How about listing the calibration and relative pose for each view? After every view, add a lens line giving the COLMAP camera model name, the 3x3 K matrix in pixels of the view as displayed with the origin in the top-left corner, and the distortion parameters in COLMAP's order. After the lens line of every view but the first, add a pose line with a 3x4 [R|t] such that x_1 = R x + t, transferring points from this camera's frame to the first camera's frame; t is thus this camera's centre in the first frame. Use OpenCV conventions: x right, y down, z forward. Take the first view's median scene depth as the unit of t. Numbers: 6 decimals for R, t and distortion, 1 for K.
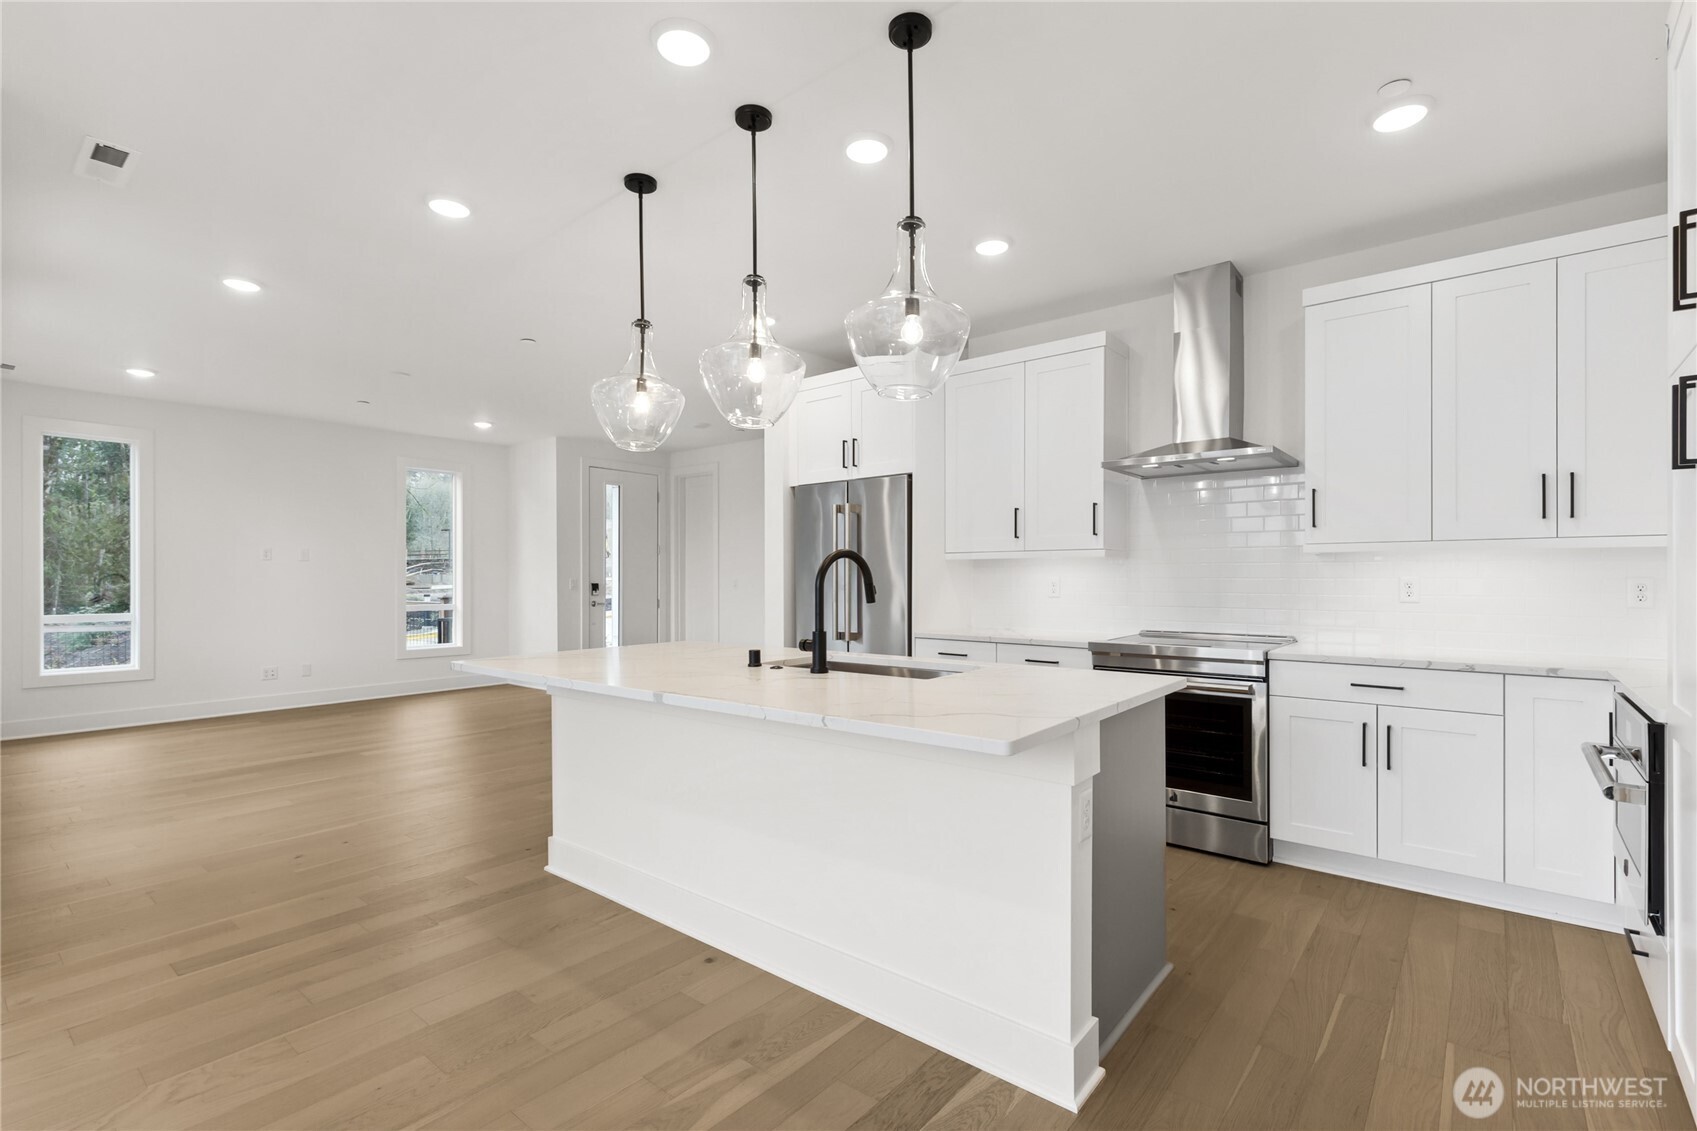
lens RADIAL K [[772.8, 0, 857.3], [0, 772.8, 576.7], [0, 0, 1]] dist [0.003277, -0.000030]
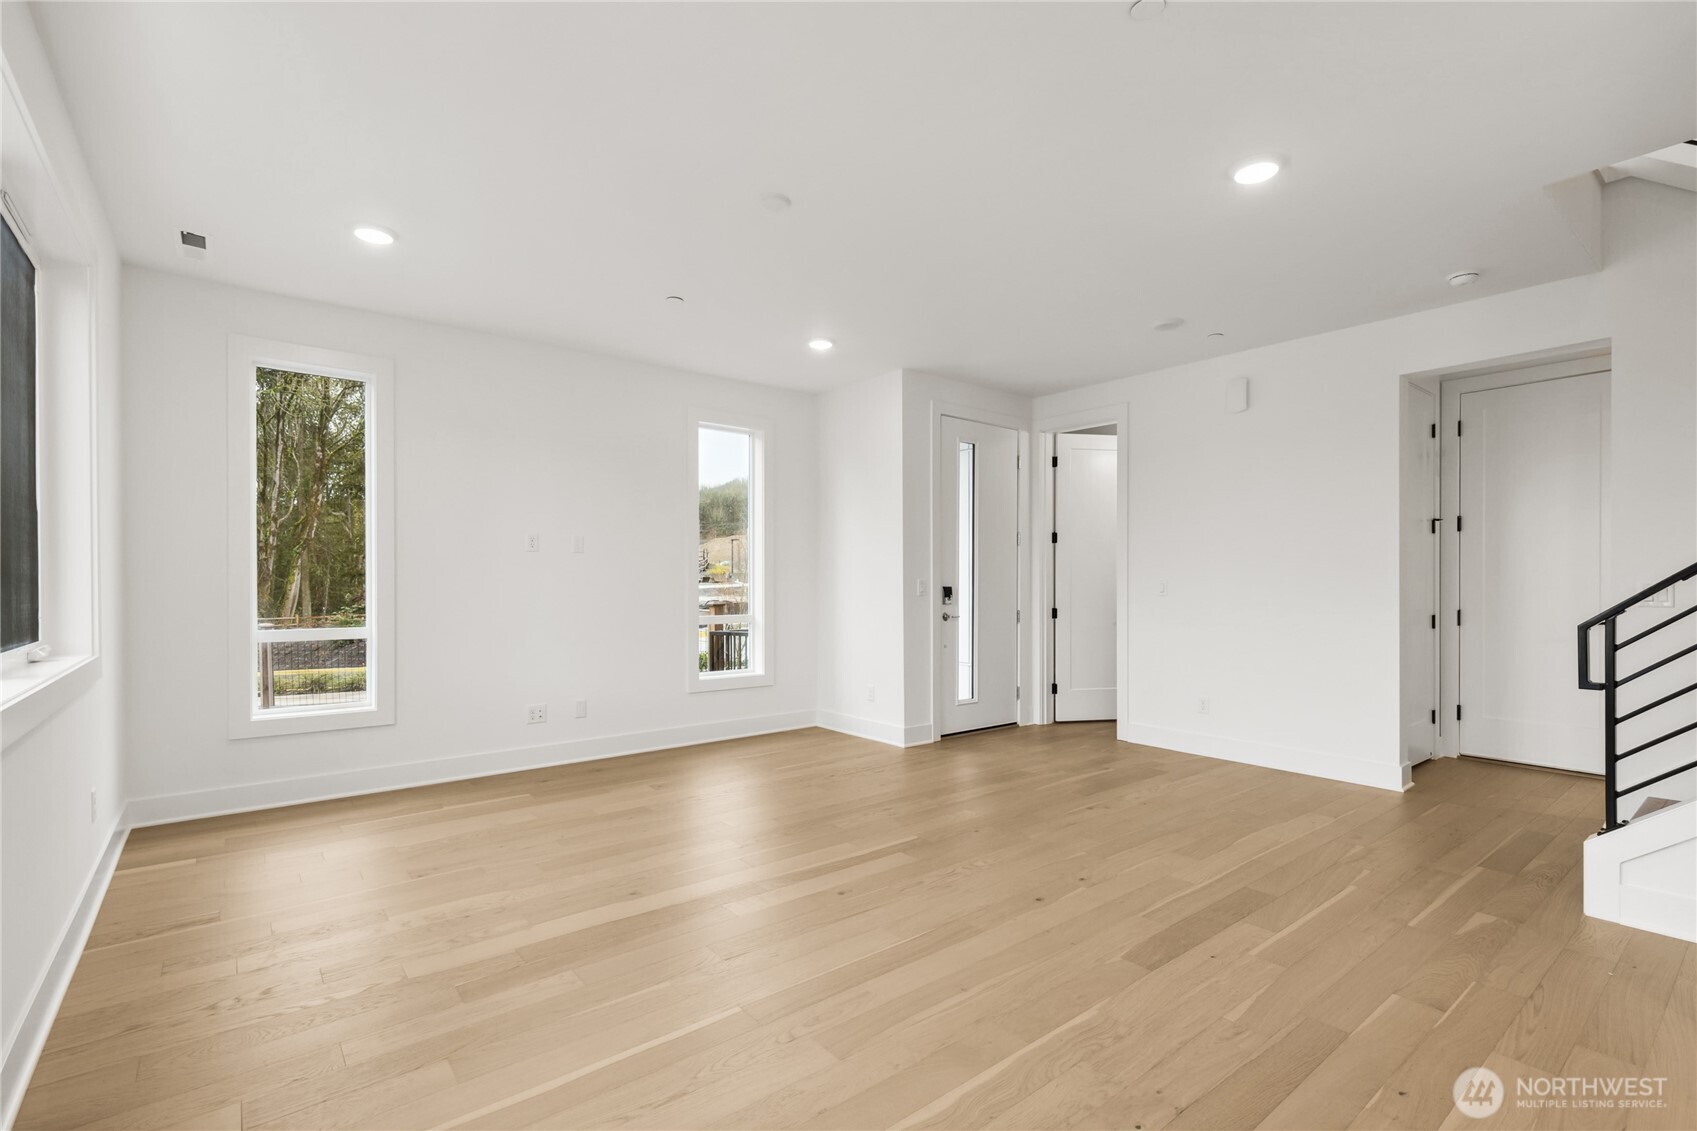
lens RADIAL K [[776.7, 0, 845.7], [0, 776.7, 584.4], [0, 0, 1]] dist [0.001927, 0.000229]
pose [[0.976907, 0.002652, -0.213650, -0.690435], [-0.001694, 0.999988, 0.004668, 0.008597], [0.213660, -0.004198, 0.976899, 0.769857]]
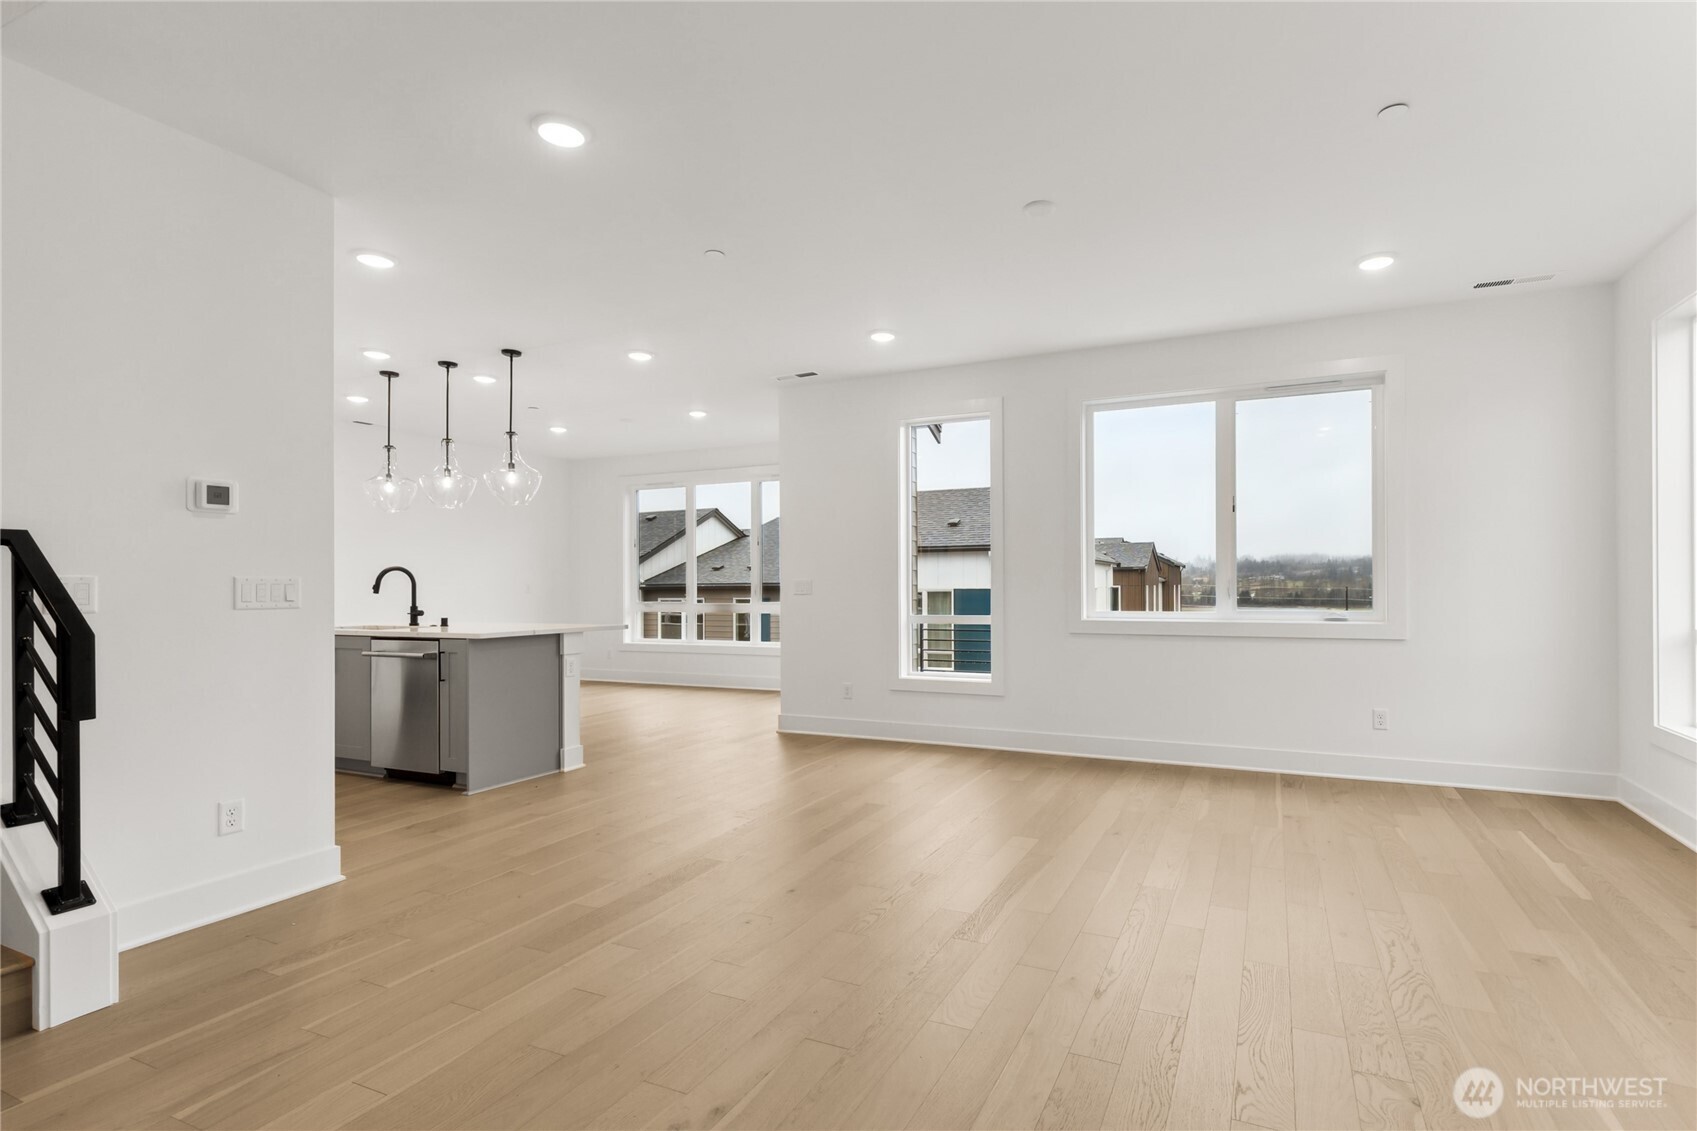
lens RADIAL K [[817.9, 0, 908.5], [0, 817.9, 580.6], [0, 0, 1]] dist [0.005839, 0.000214]
pose [[-0.967542, 0.008551, -0.252566, -0.568890], [0.010370, 0.999929, -0.005873, 0.021851], [0.252498, -0.008301, -0.967562, 2.509642]]
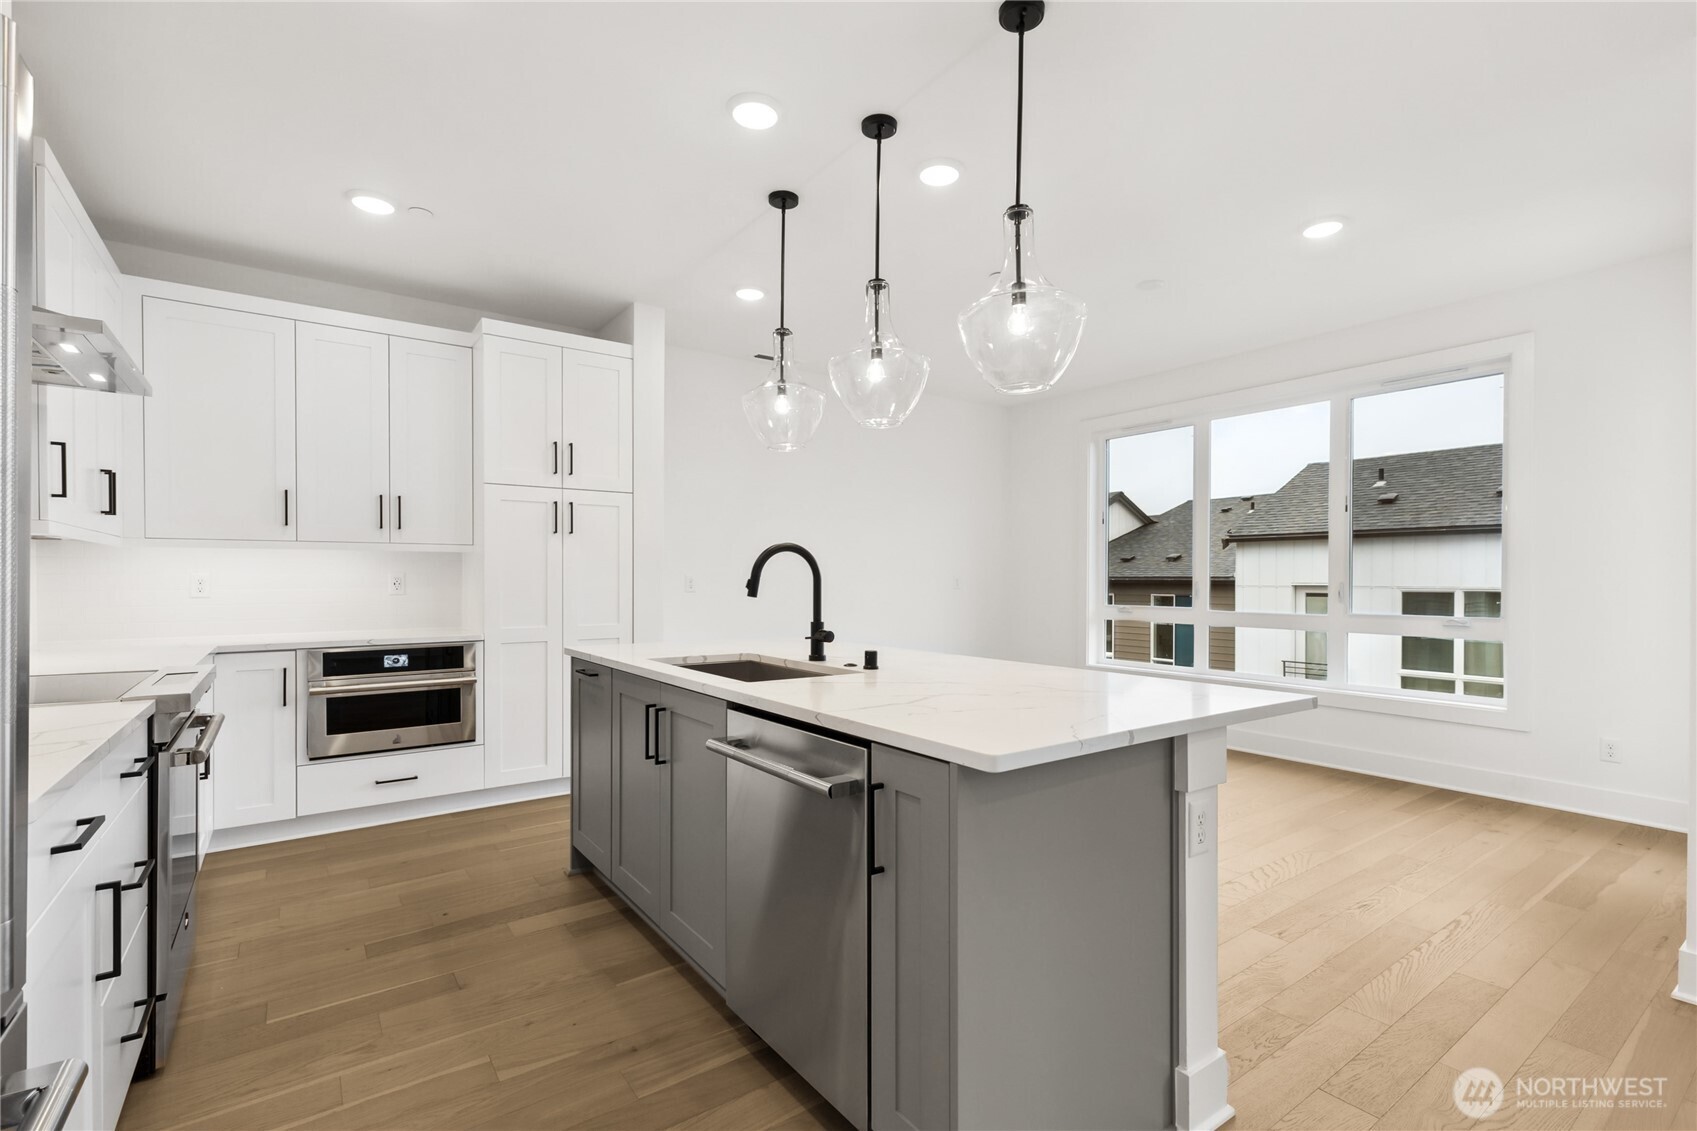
lens RADIAL K [[766.0, 0, 856.2], [0, 766.0, 581.9], [0, 0, 1]] dist [0.001773, -0.000158]
pose [[-0.967971, 0.000494, 0.251060, -0.265822], [0.001149, 0.999996, 0.002462, 0.010857], [-0.251058, 0.002671, -0.967968, 1.440420]]
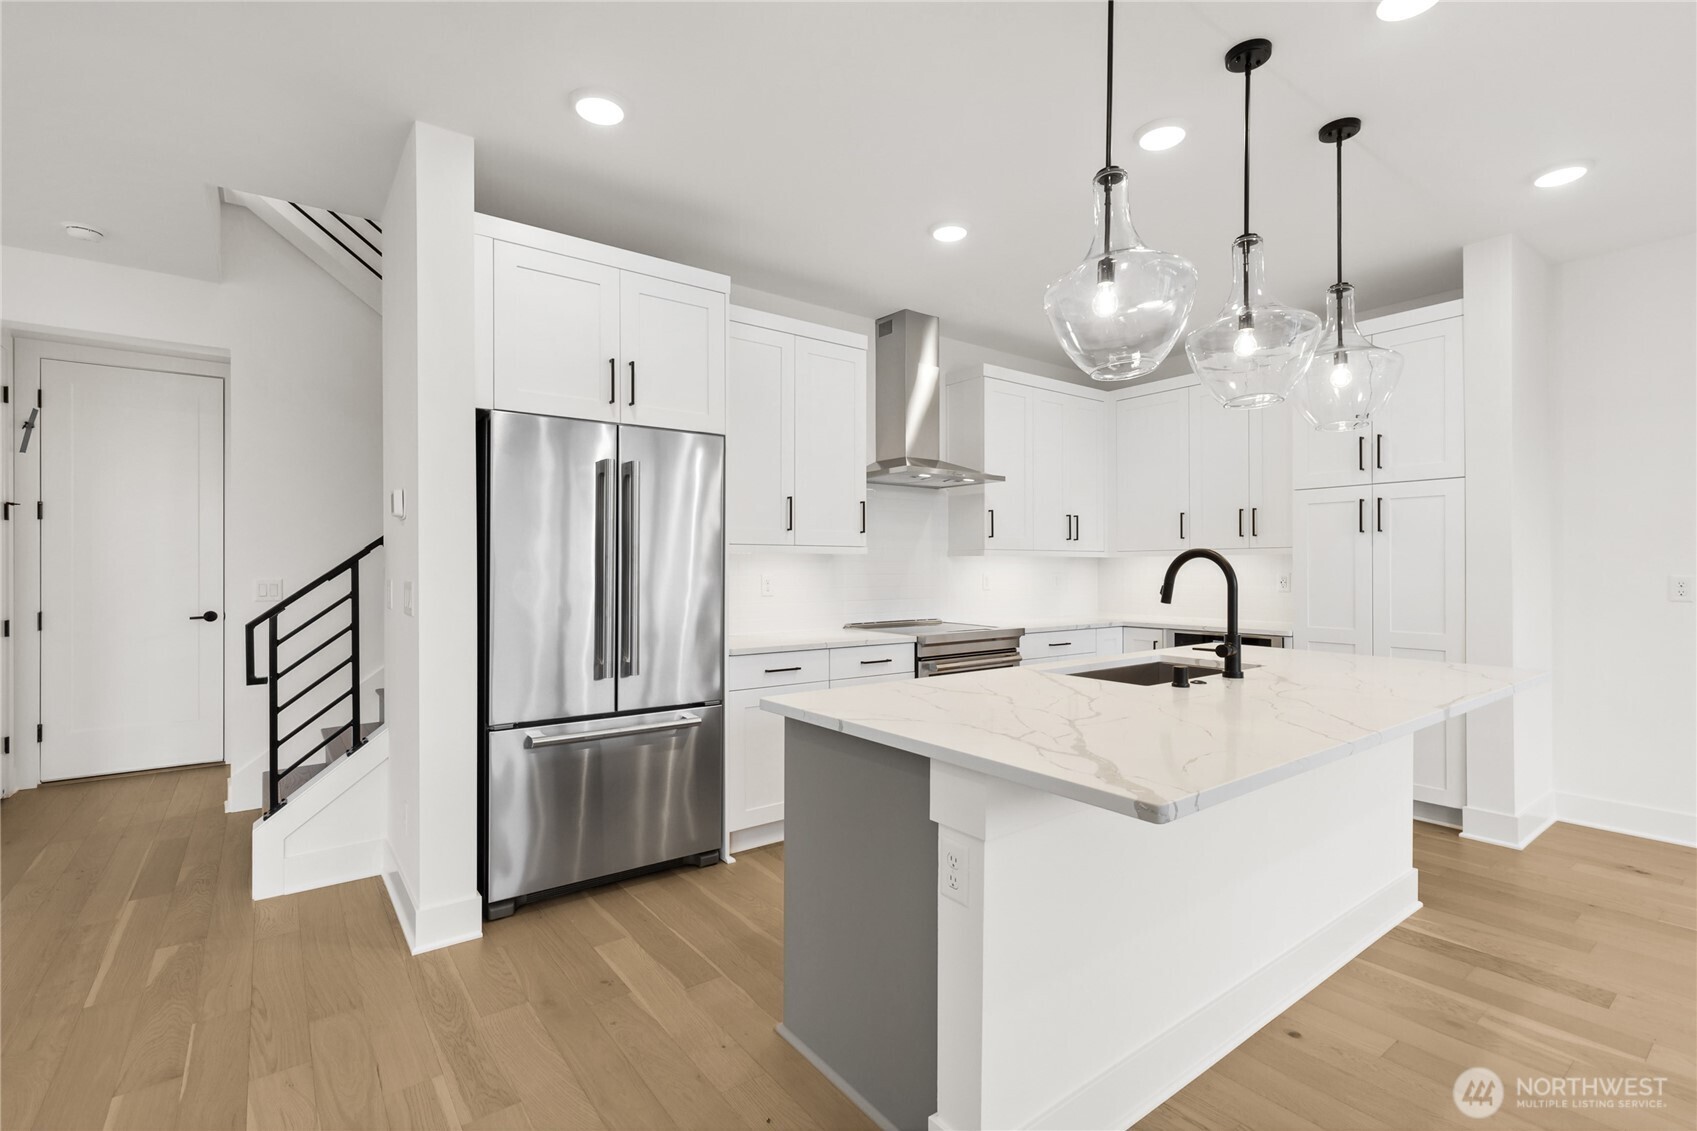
lens RADIAL K [[768.3, 0, 863.4], [0, 768.3, 564.5], [0, 0, 1]] dist [0.008533, -0.000052]
pose [[0.227520, 0.007642, 0.973743, -0.781135], [-0.000225, 0.999970, -0.007795, -0.004713], [-0.973773, 0.001554, 0.227515, 0.883483]]
